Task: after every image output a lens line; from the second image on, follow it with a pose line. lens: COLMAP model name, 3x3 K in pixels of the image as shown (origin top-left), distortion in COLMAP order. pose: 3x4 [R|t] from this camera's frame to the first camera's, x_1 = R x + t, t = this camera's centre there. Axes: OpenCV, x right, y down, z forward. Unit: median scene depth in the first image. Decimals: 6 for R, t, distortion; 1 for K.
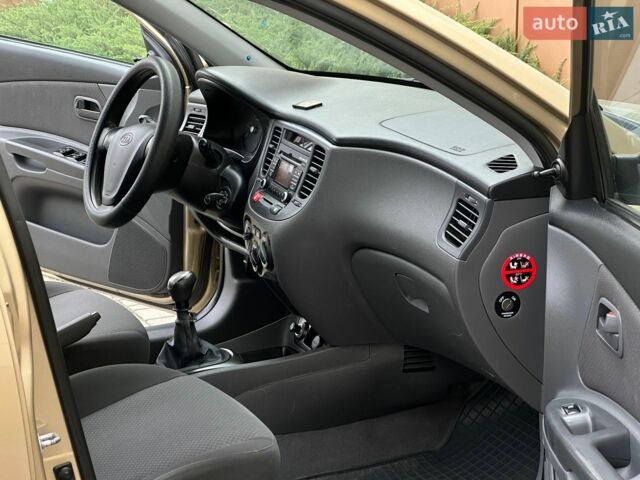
lens RADIAL K [[1460.2, 0, 320.0], [0, 1460.2, 240.0], [0, 0, 1]] dist [0.048690, 0.386713]
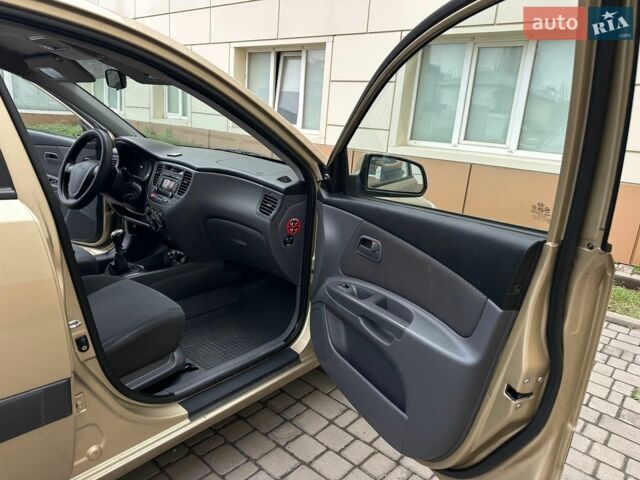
lens RADIAL K [[459.0, 0, 327.2], [0, 459.0, 240.9], [0, 0, 1]] dist [0.102523, -0.179866]
pose [[0.913761, -0.024801, 0.405495, -0.089613], [0.008713, 0.999102, 0.041475, 0.012260], [-0.406159, -0.034365, 0.913156, 0.258998]]
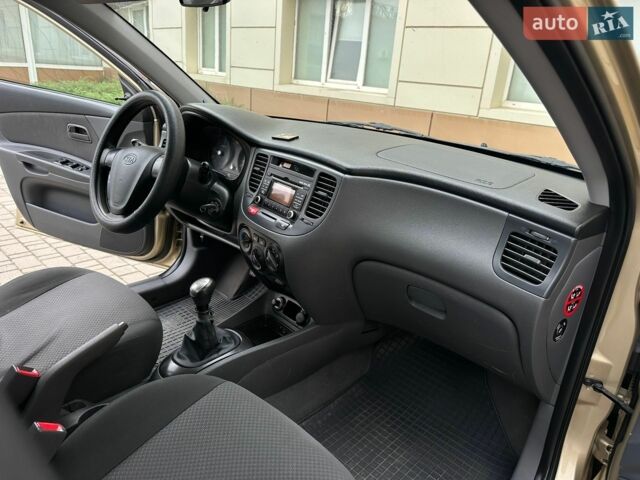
lens RADIAL K [[459.0, 0, 327.2], [0, 459.0, 240.9], [0, 0, 1]] dist [0.102523, -0.179866]
pose [[0.931995, -0.043840, 0.359809, -0.130410], [-0.002053, 0.992005, 0.126184, -0.054637], [-0.362464, -0.118342, 0.924454, 0.613790]]
